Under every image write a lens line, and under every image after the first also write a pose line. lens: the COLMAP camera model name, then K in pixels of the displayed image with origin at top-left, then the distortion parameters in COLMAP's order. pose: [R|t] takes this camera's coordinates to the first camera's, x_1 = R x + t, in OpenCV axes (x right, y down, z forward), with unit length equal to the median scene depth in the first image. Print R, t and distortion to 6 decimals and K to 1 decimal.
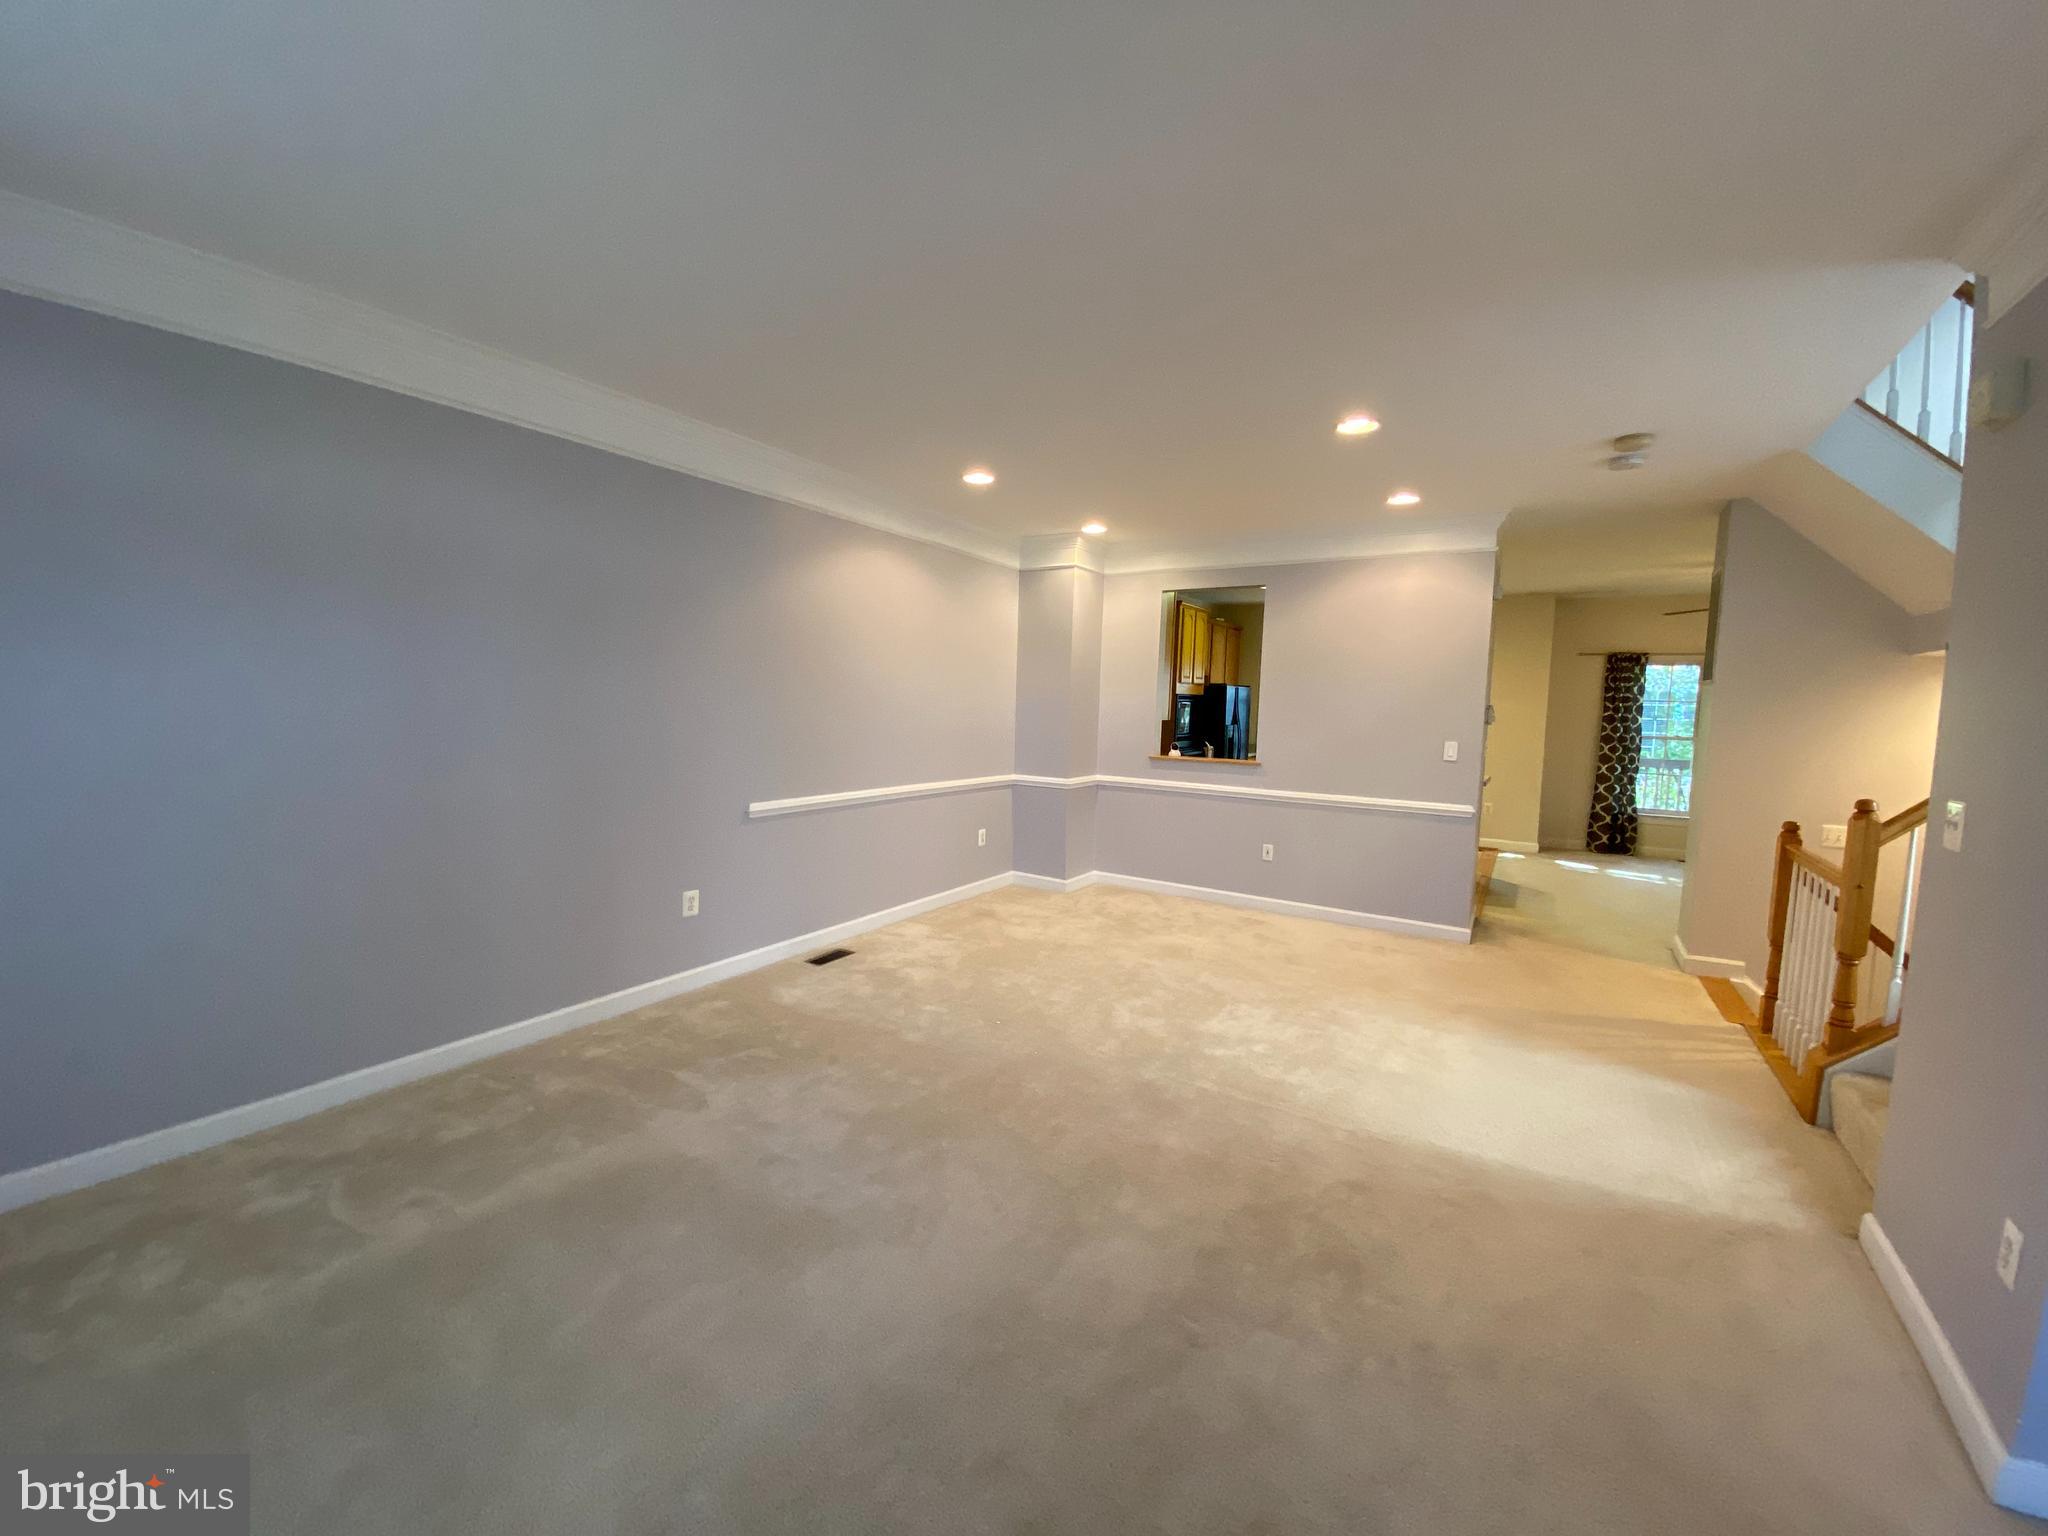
lens RADIAL K [[830.6, 0, 1024.0], [0, 830.6, 768.0], [0, 0, 1]] dist [0.054851, -0.042389]
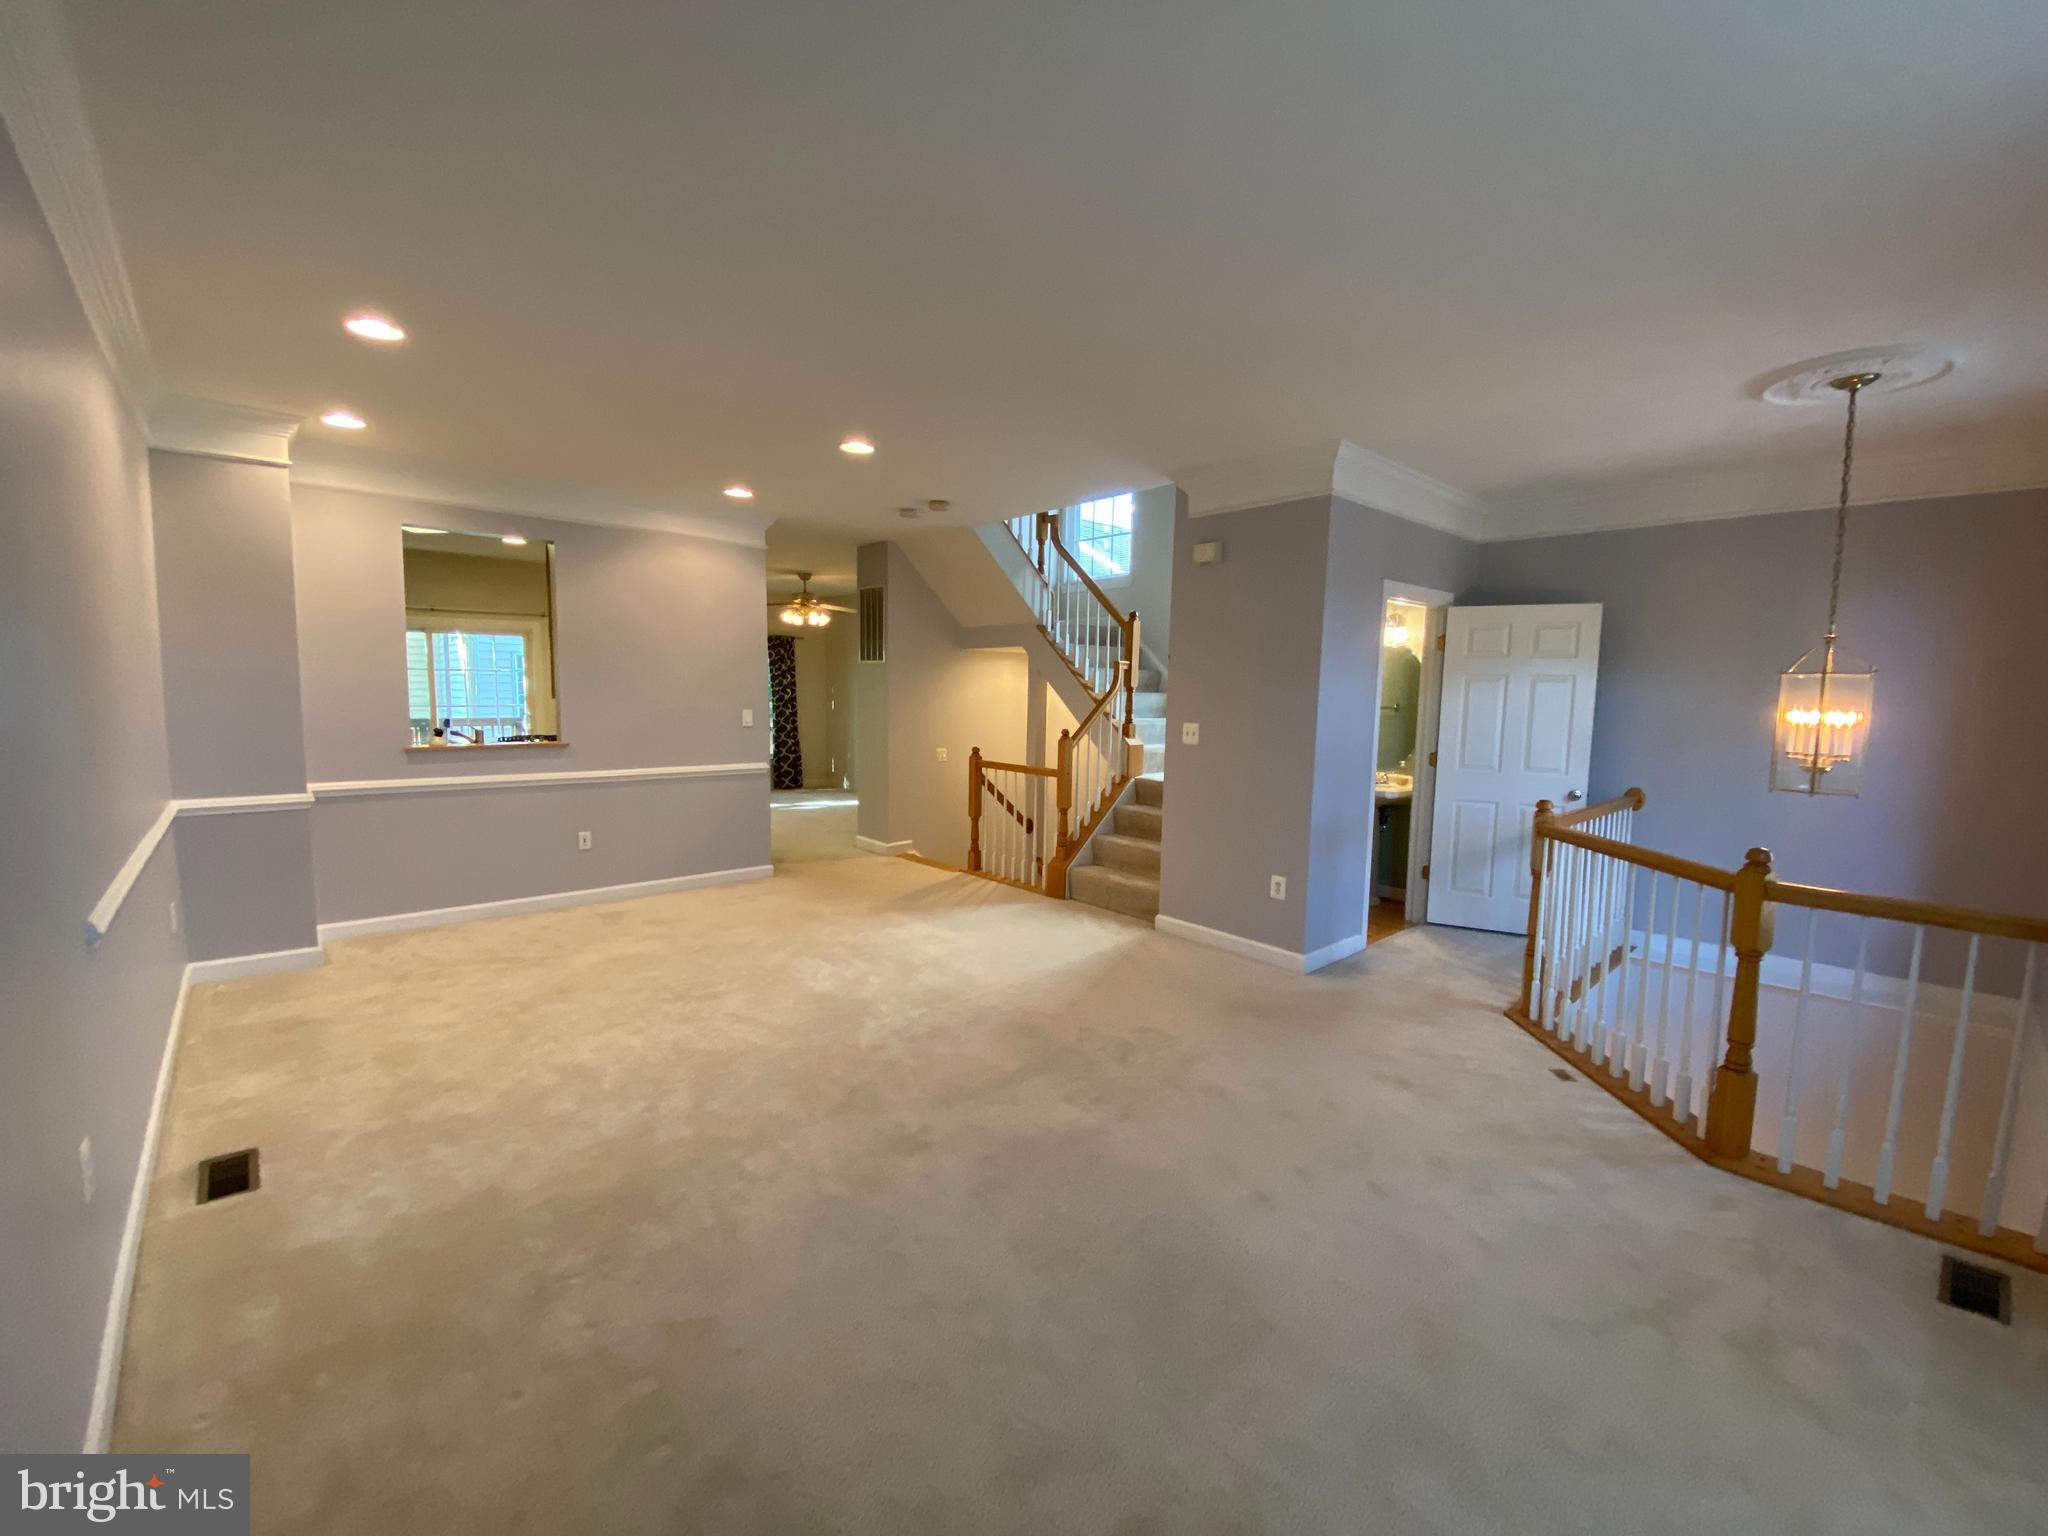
lens RADIAL K [[830.6, 0, 1024.0], [0, 830.6, 768.0], [0, 0, 1]] dist [0.054851, -0.042389]
pose [[0.271603, -0.113815, 0.955656, -0.512306], [0.069559, 0.992707, 0.098459, -0.039643], [-0.959892, 0.039732, 0.277539, 0.326709]]
